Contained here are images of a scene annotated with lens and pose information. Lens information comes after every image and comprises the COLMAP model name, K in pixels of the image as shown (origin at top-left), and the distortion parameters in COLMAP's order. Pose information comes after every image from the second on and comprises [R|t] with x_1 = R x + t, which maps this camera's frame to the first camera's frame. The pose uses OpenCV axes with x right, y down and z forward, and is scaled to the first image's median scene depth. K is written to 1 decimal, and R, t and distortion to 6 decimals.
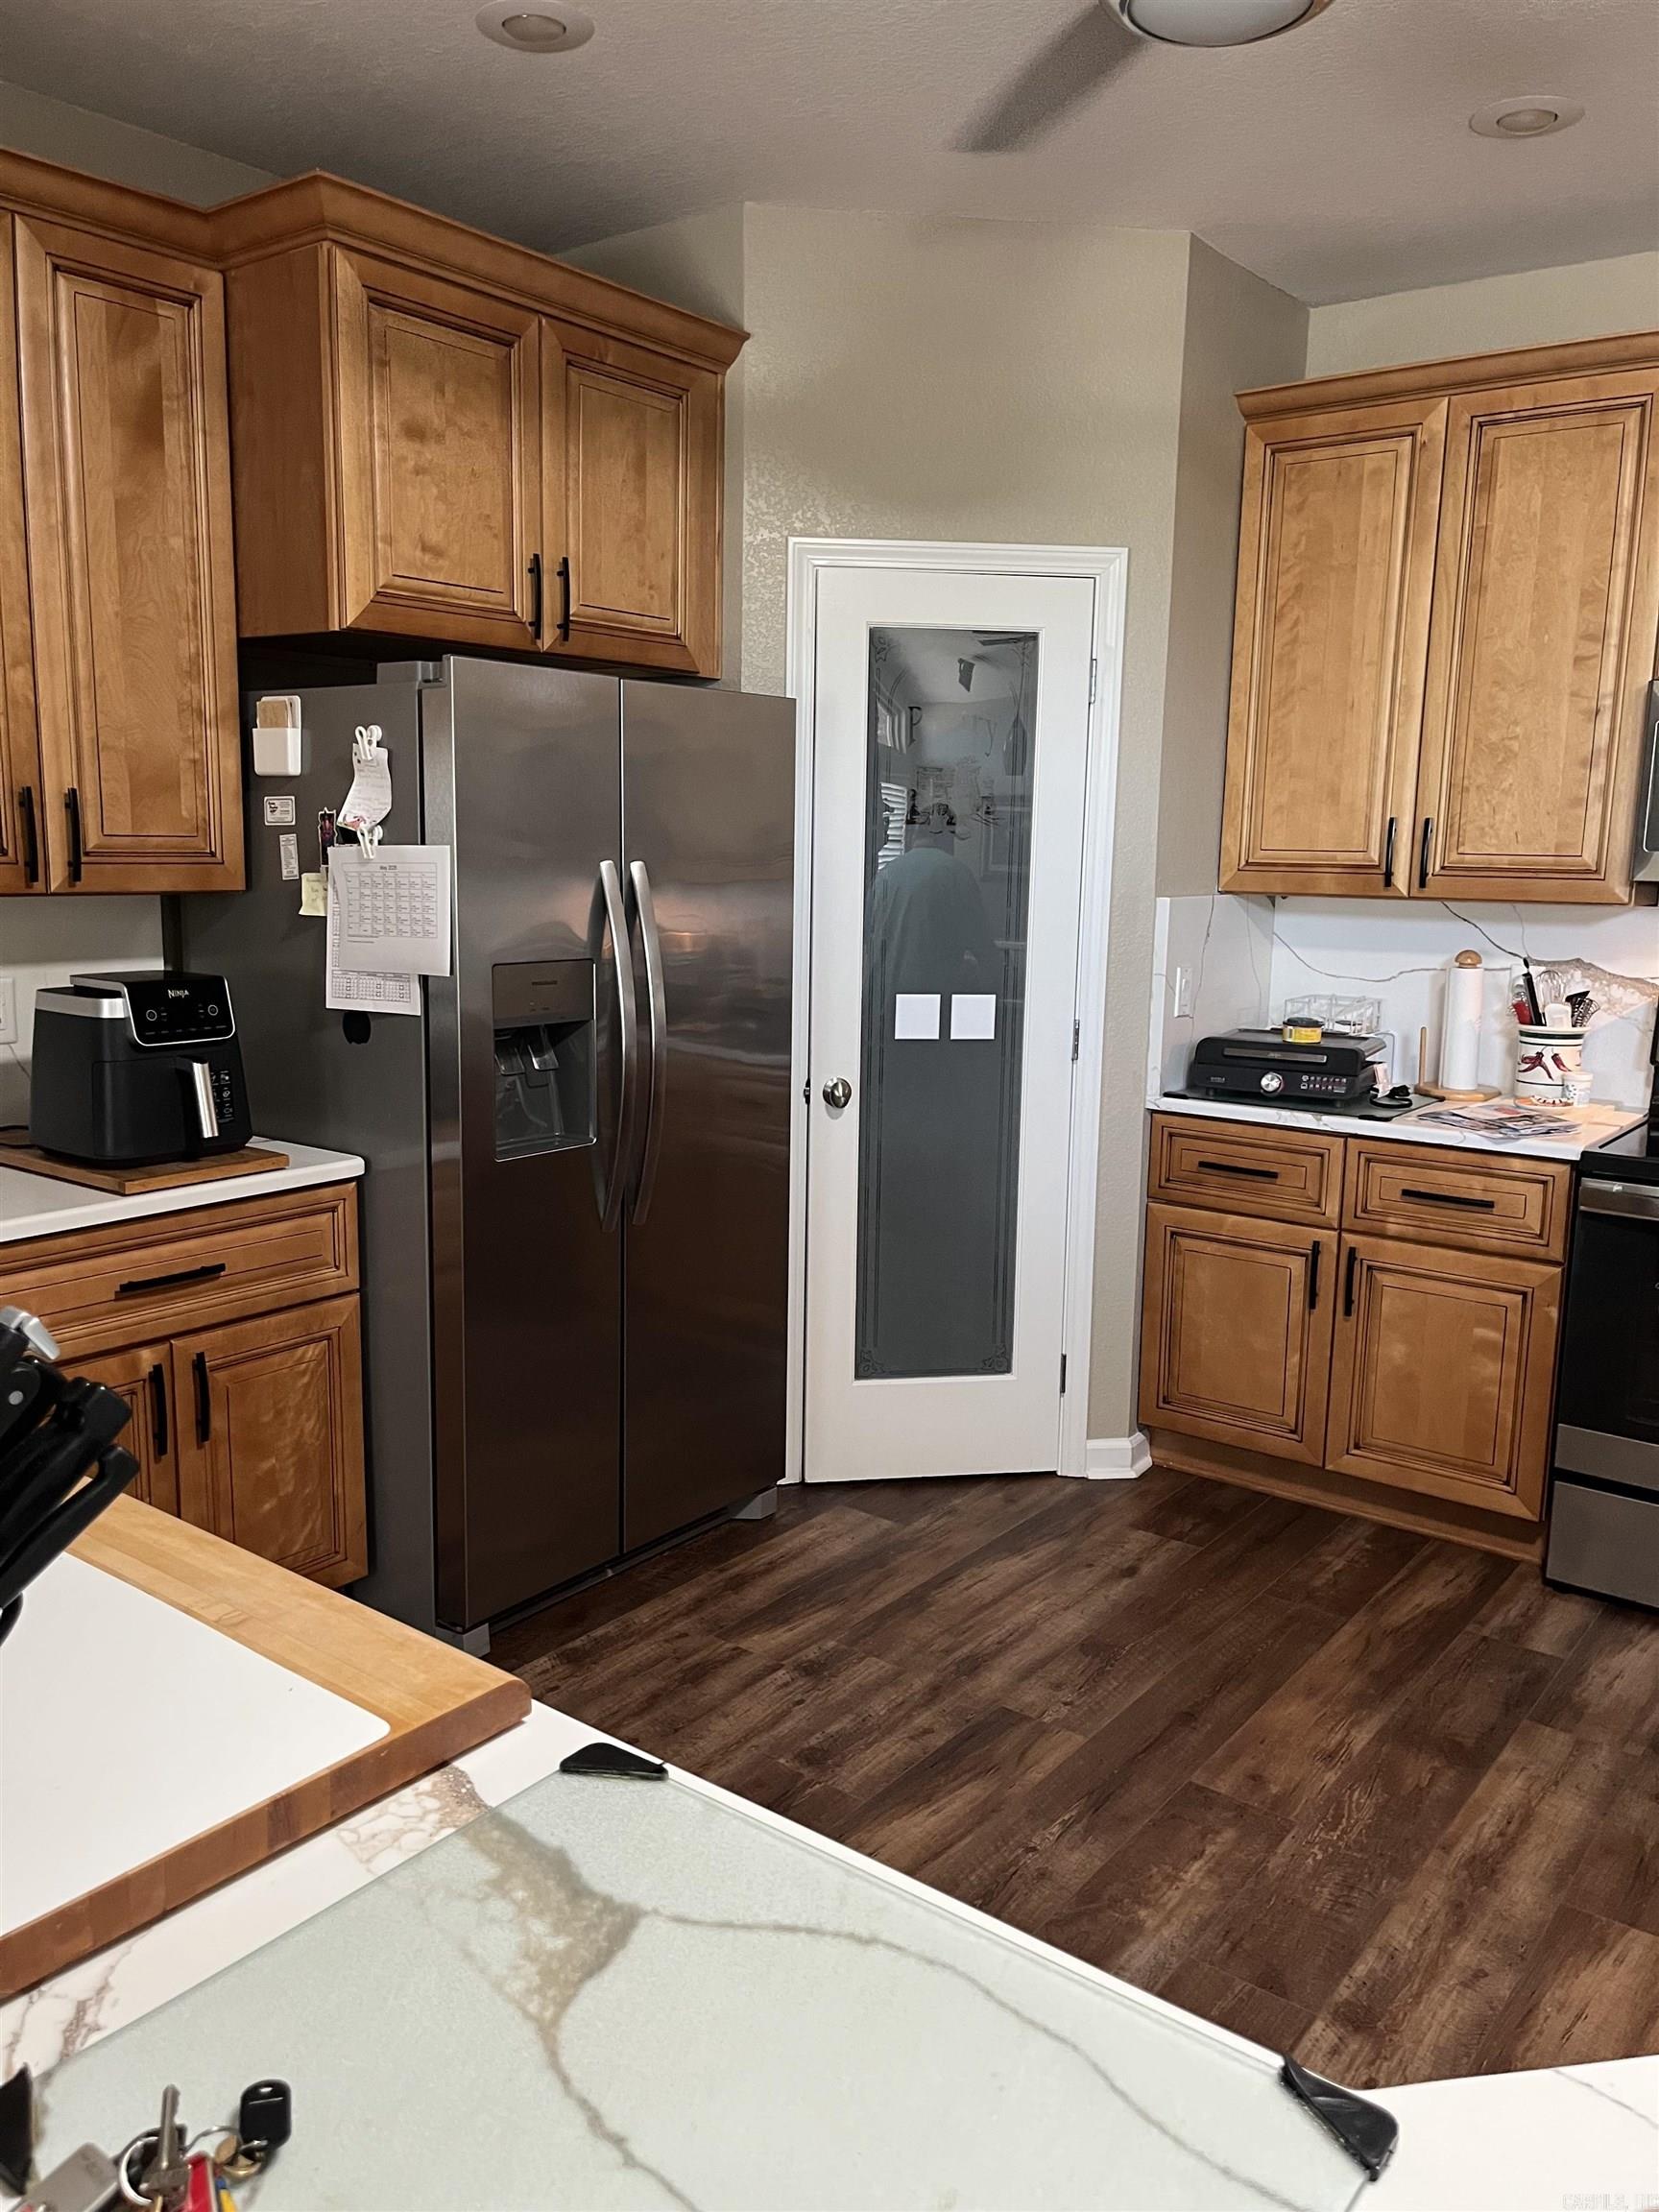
lens RADIAL K [[1661.7, 0, 834.5], [0, 1661.7, 1099.8], [0, 0, 1]] dist [0.075214, -0.106054]
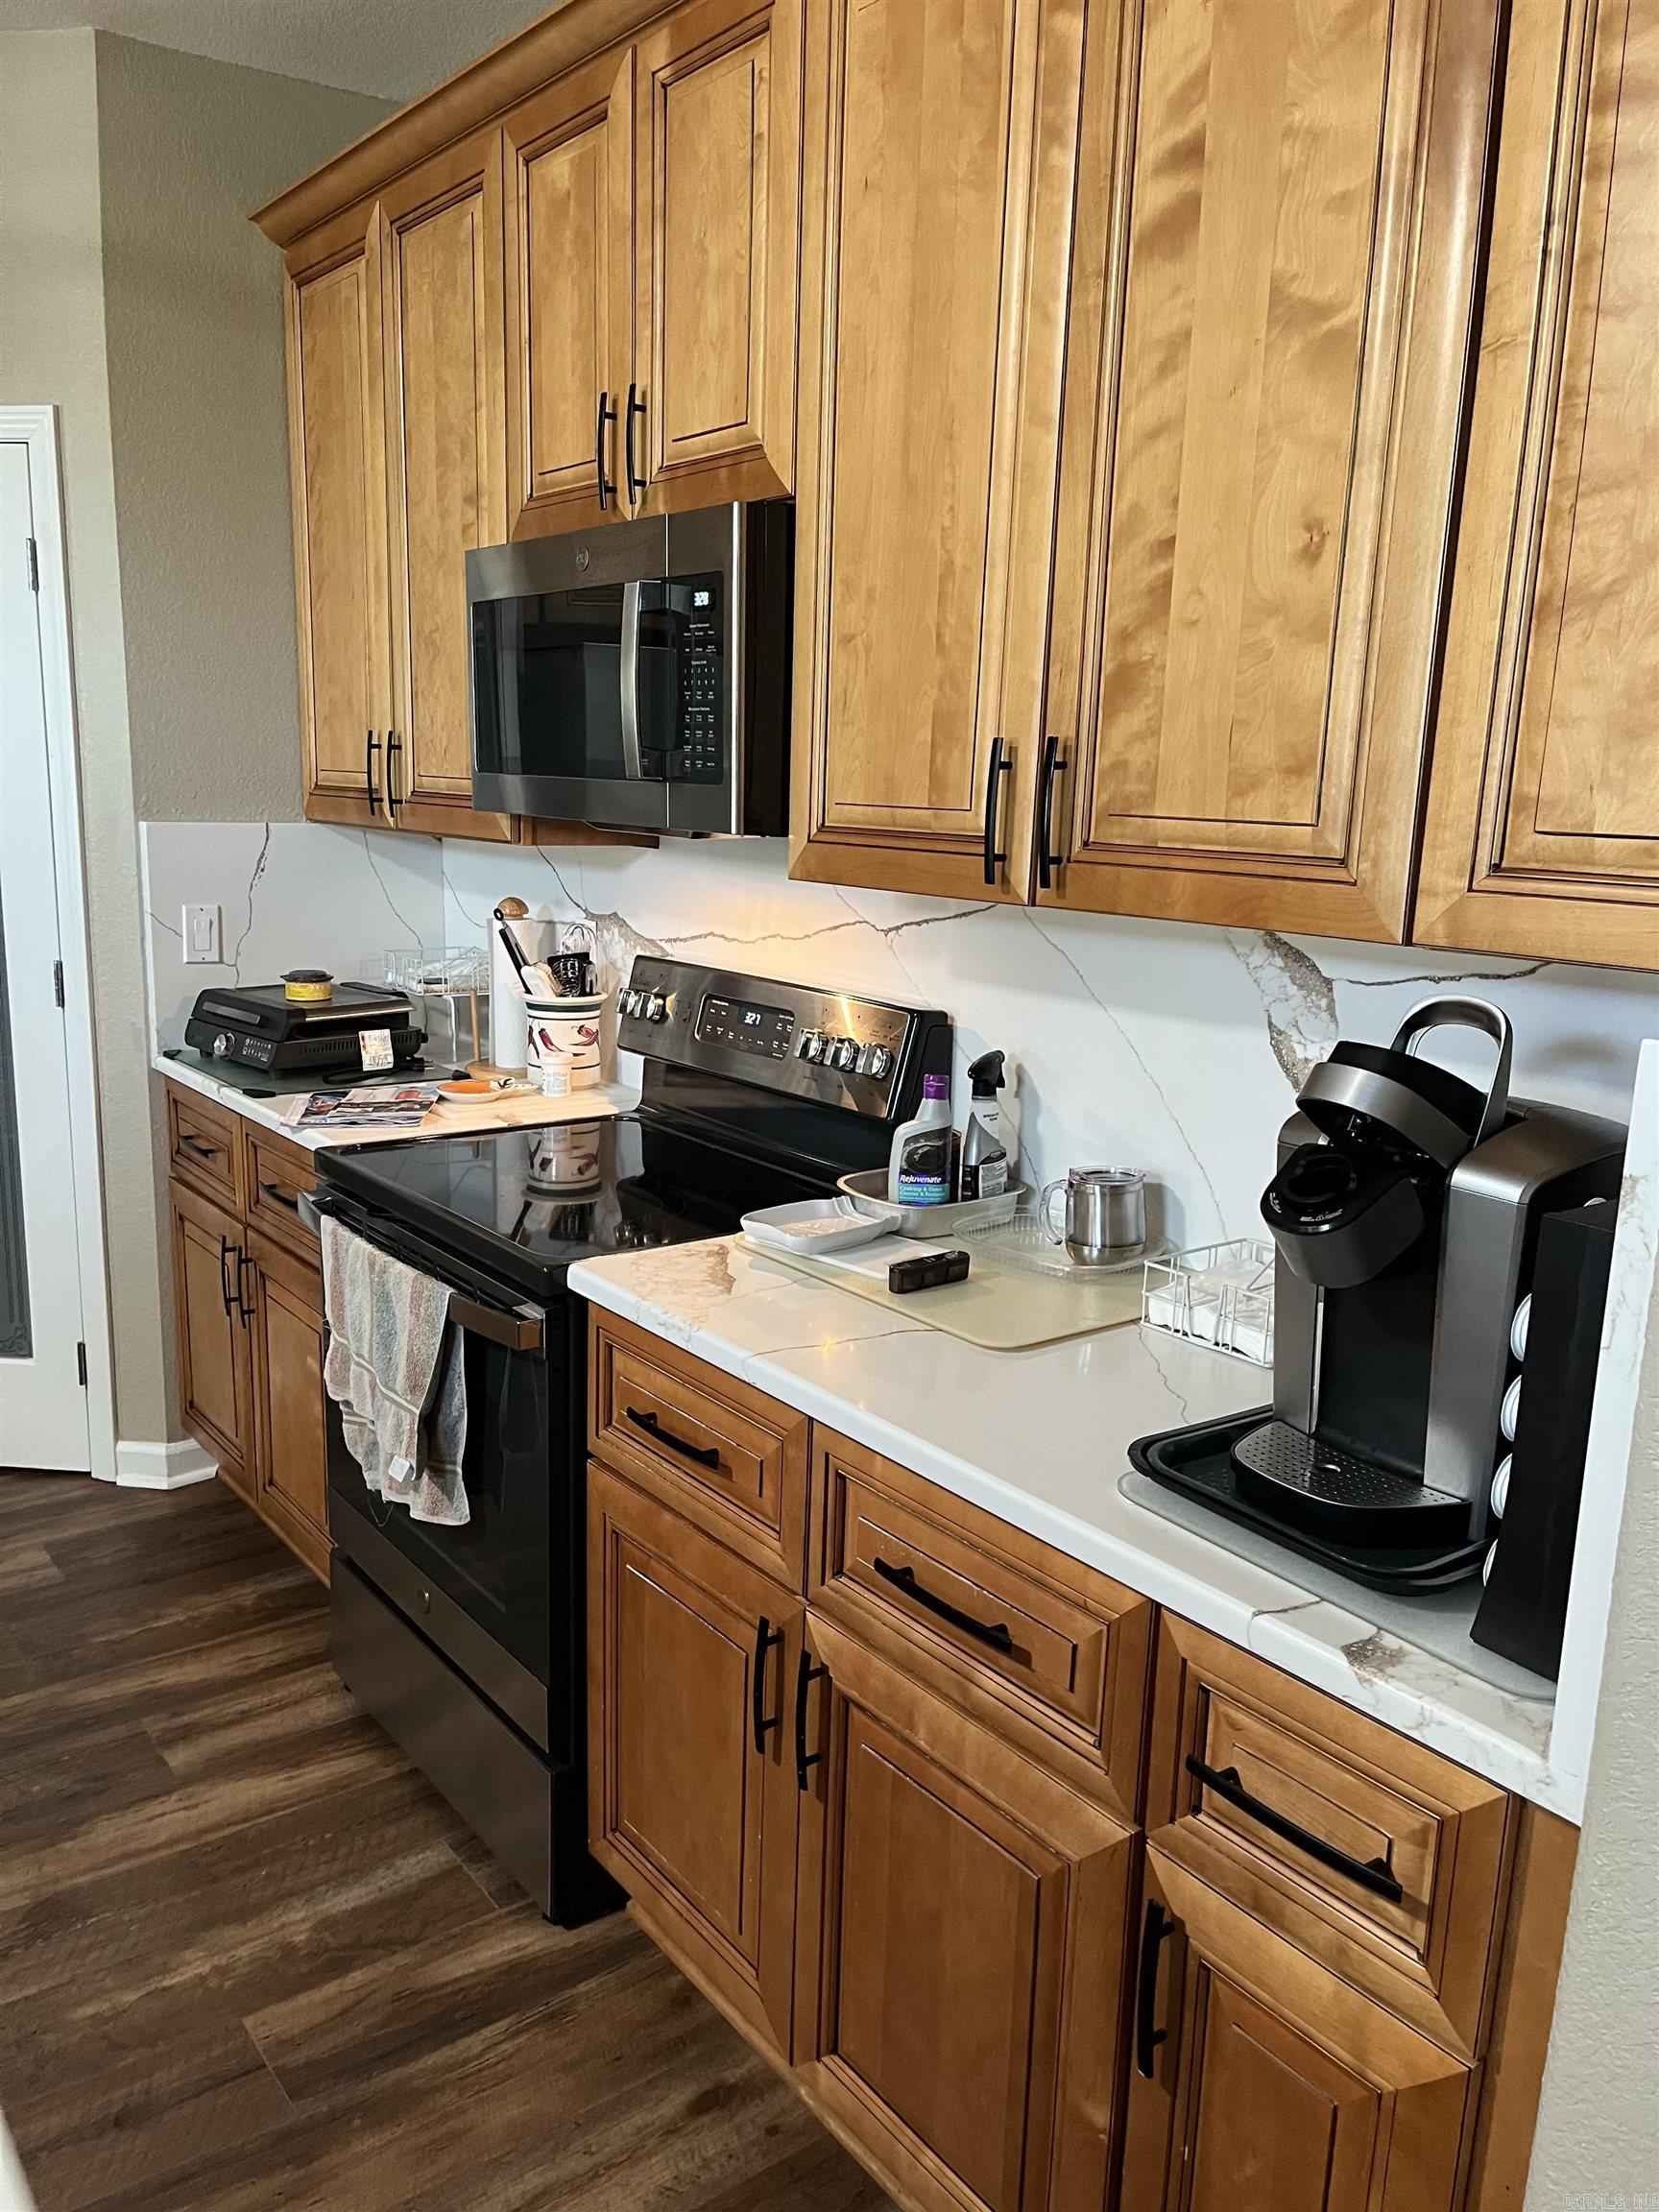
lens RADIAL K [[1661.7, 0, 823.1], [0, 1661.7, 1108.6], [0, 0, 1]] dist [0.075214, -0.106054]
pose [[0.962737, 0.062818, -0.263041, 0.763449], [-0.053272, 0.997642, 0.043274, -0.030703], [0.265139, -0.027649, 0.963814, 0.260065]]
